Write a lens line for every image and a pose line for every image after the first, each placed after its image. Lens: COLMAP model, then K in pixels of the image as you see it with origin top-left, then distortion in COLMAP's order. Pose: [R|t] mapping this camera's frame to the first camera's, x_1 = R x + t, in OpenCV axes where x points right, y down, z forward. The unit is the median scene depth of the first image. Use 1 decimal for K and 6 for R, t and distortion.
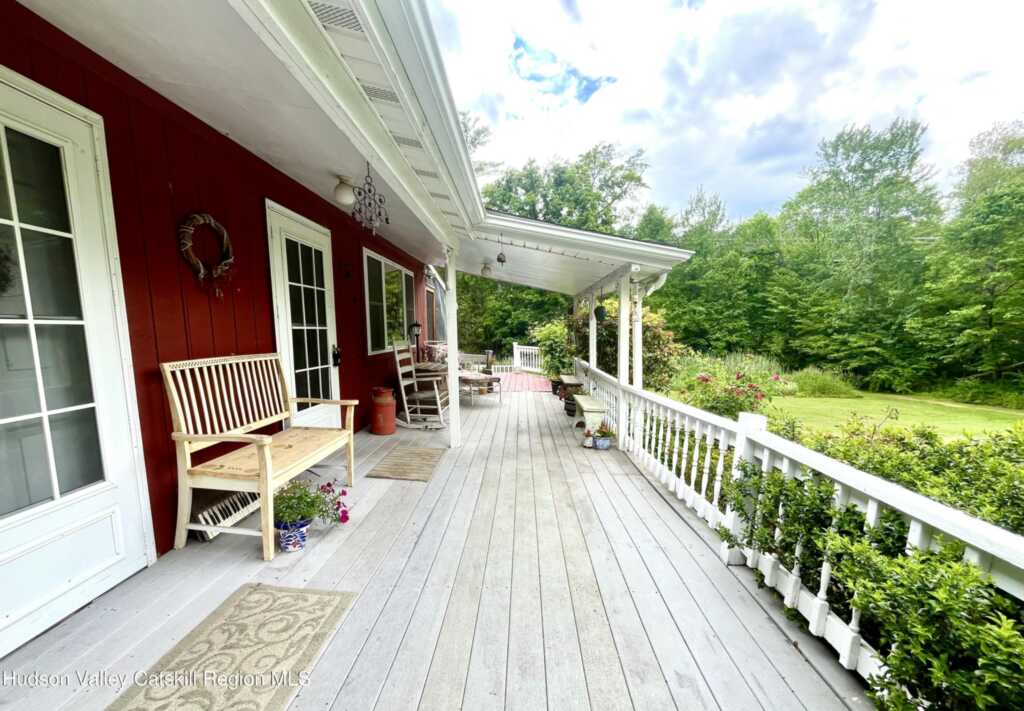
lens RADIAL K [[416.6, 0, 517.2], [0, 416.6, 383.0], [0, 0, 1]] dist [-0.000791, 0.000039]
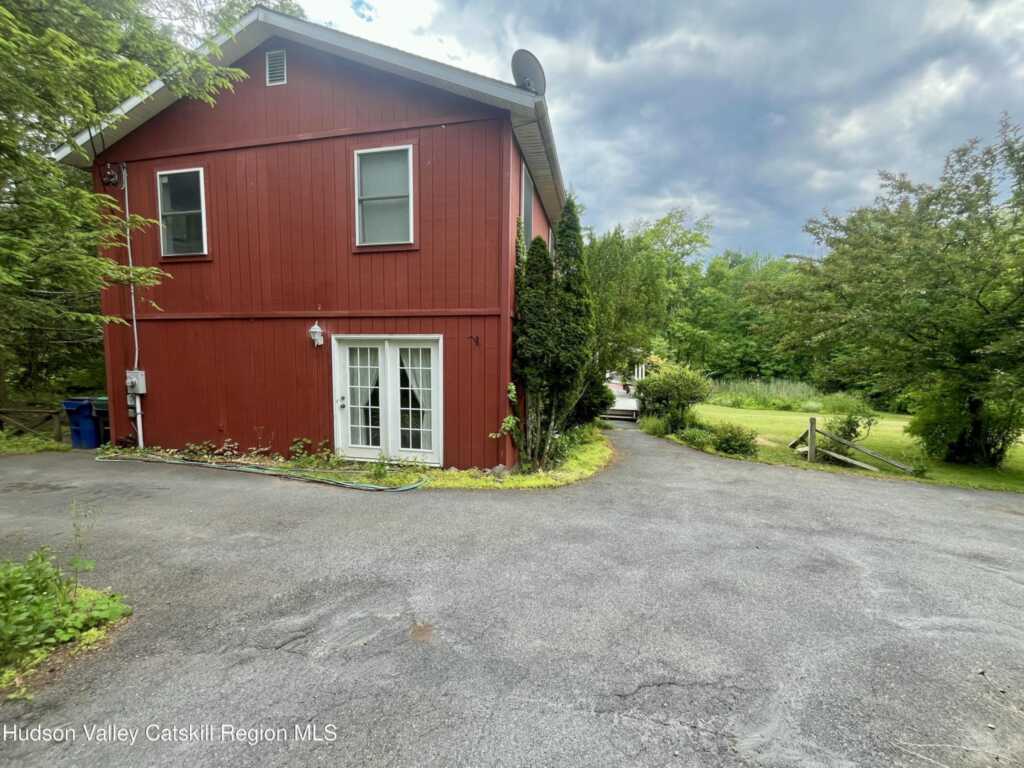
lens RADIAL K [[410.3, 0, 512.0], [0, 410.3, 384.0], [0, 0, 1]] dist [0.000861, -0.000058]
pose [[0.979441, 0.030632, -0.199390, -0.020697], [-0.040441, 0.998154, -0.045311, 0.033746], [0.197634, 0.052443, 0.978872, -0.407128]]
